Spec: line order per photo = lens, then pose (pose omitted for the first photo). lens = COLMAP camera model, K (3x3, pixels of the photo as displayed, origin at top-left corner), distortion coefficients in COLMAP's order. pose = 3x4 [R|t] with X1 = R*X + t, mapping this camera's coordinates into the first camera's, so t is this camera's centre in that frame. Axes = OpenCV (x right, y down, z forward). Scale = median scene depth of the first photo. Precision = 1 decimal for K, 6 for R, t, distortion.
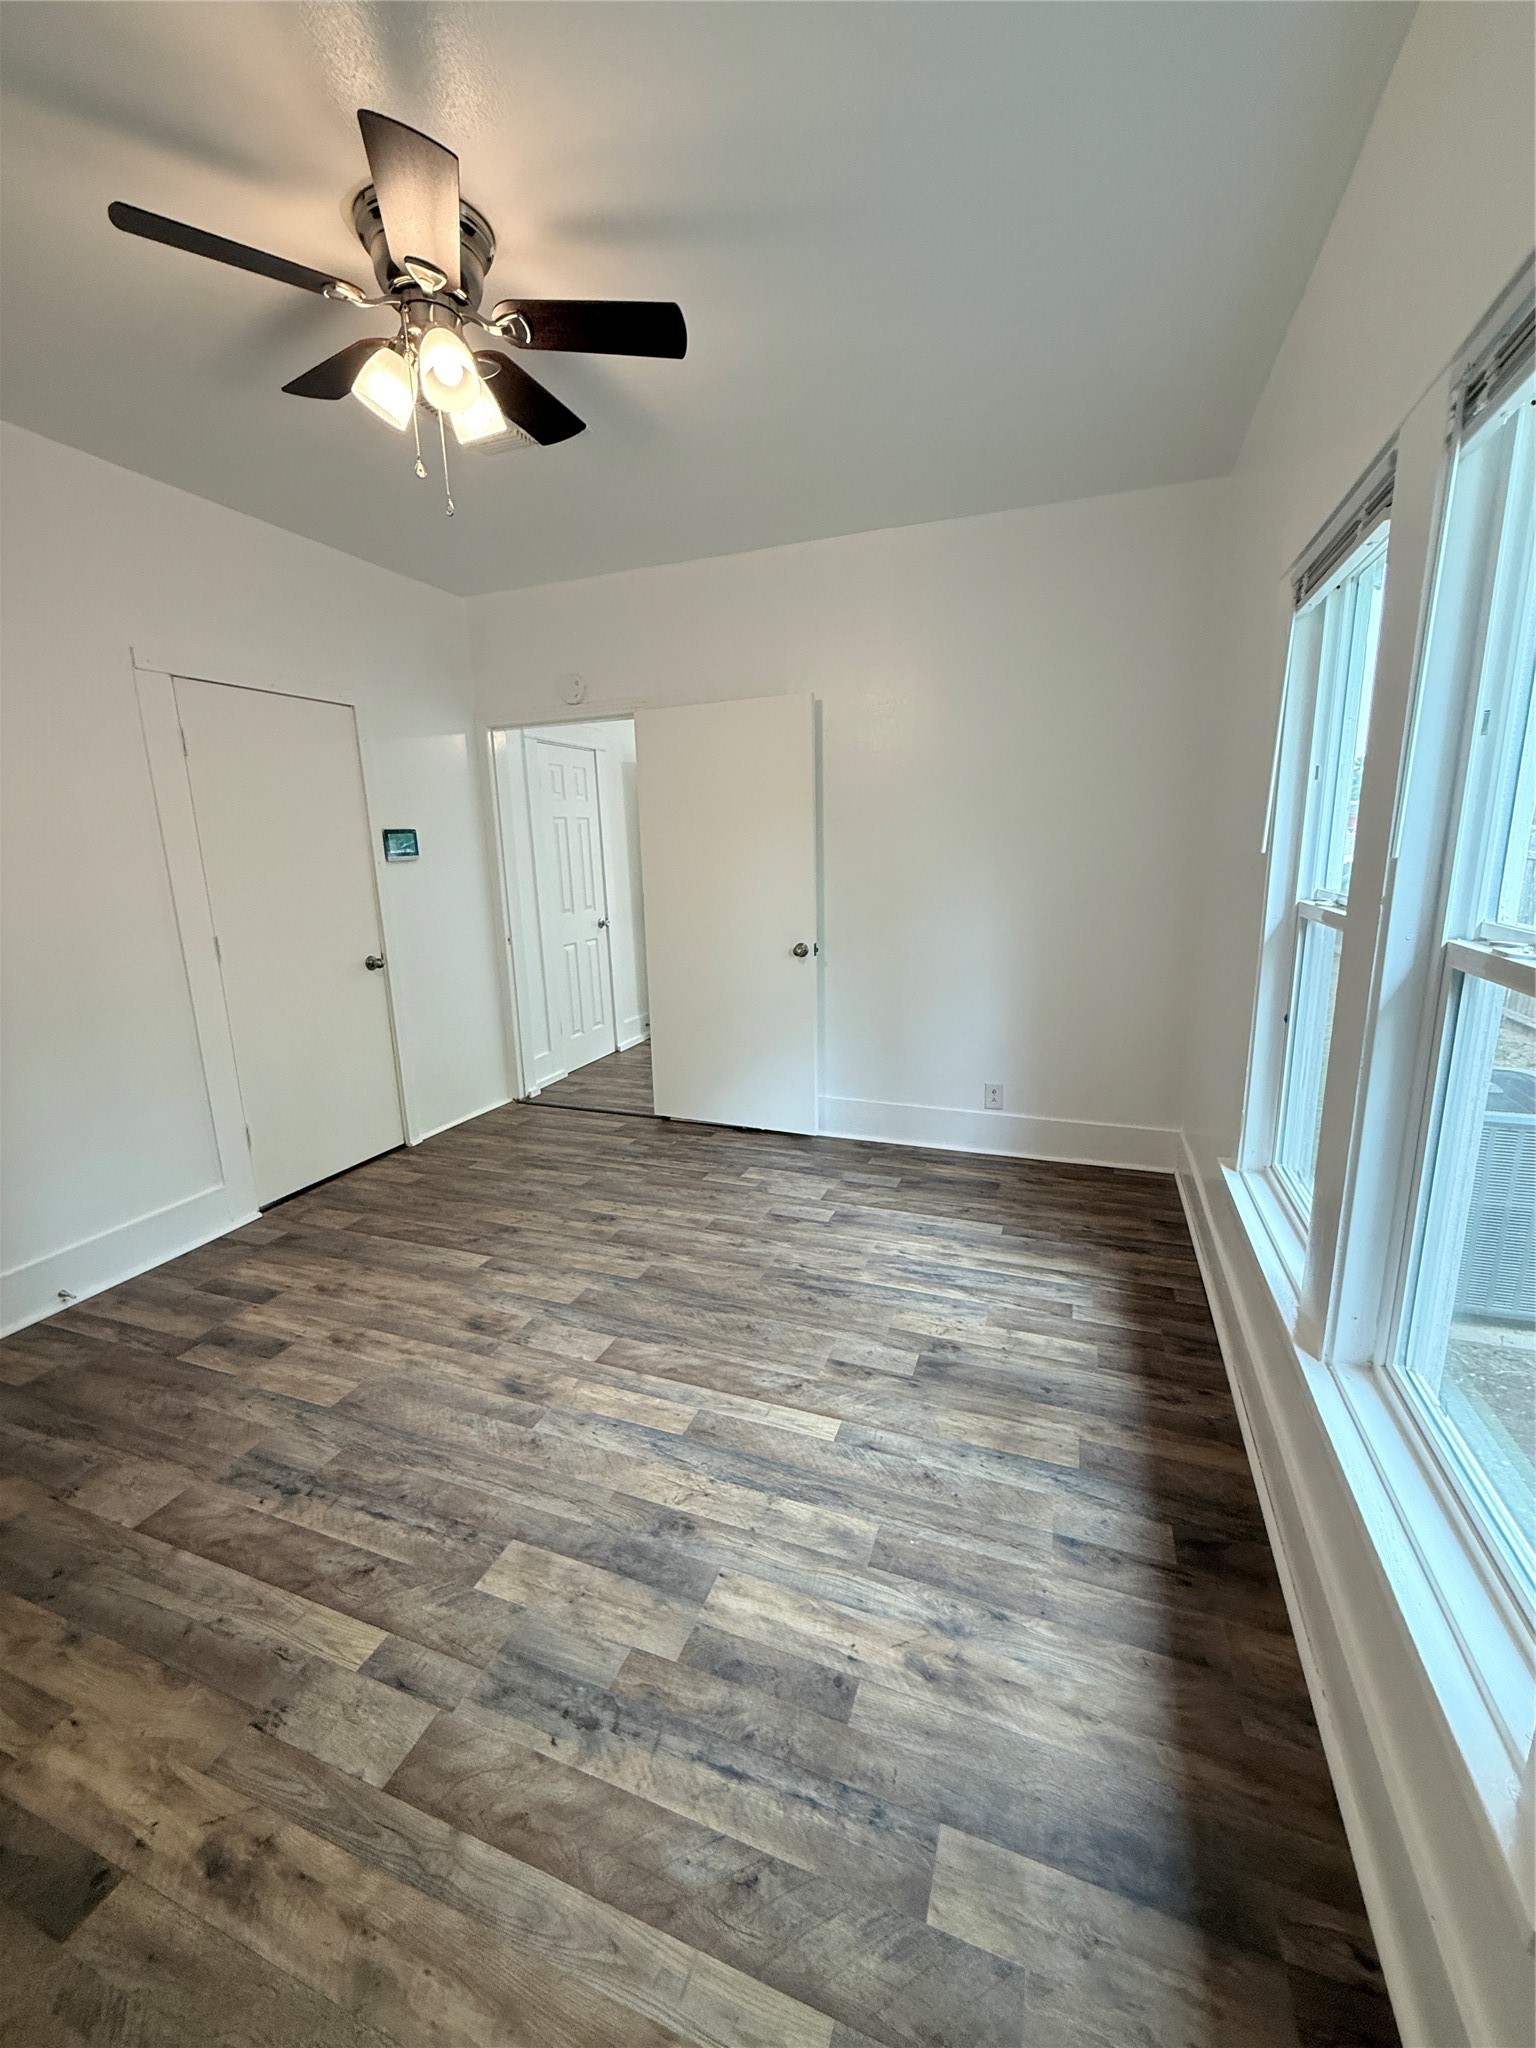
lens RADIAL K [[814.0, 0, 767.9], [0, 814.0, 1017.7], [0, 0, 1]] dist [-0.000012, 0.000196]
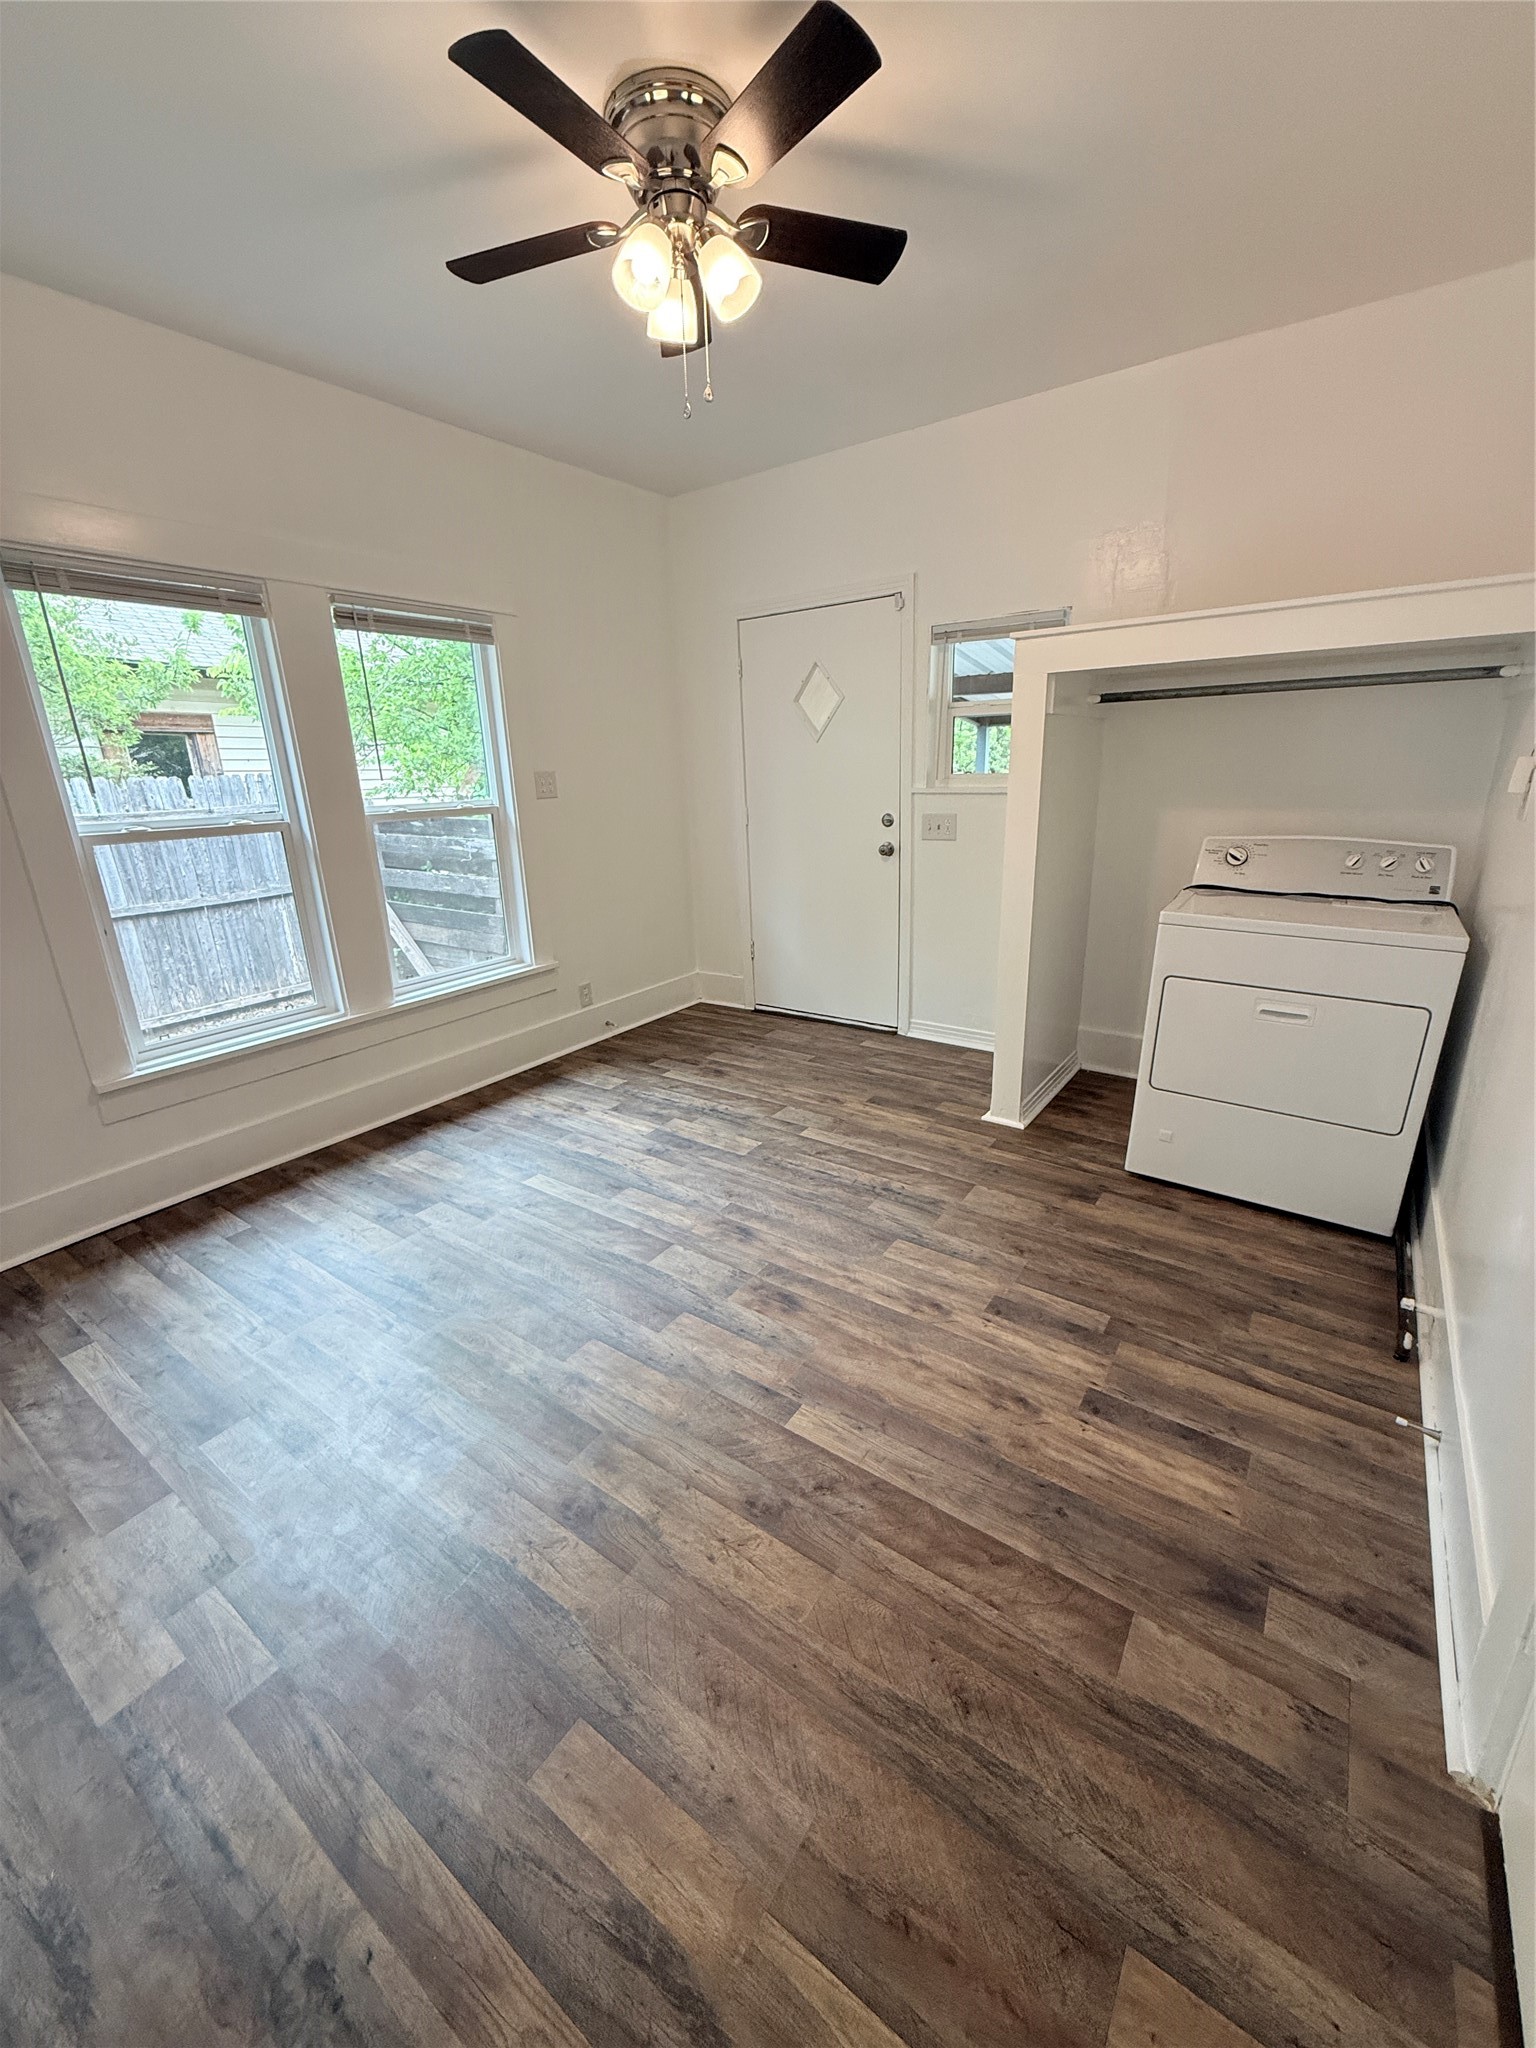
lens RADIAL K [[814.0, 0, 767.9], [0, 814.0, 1017.7], [0, 0, 1]] dist [-0.000012, 0.000196]
pose [[-0.966247, -0.023987, 0.256498, -0.634191], [0.104763, 0.873023, 0.476293, -0.359943], [-0.235353, 0.487088, -0.841043, 1.819919]]
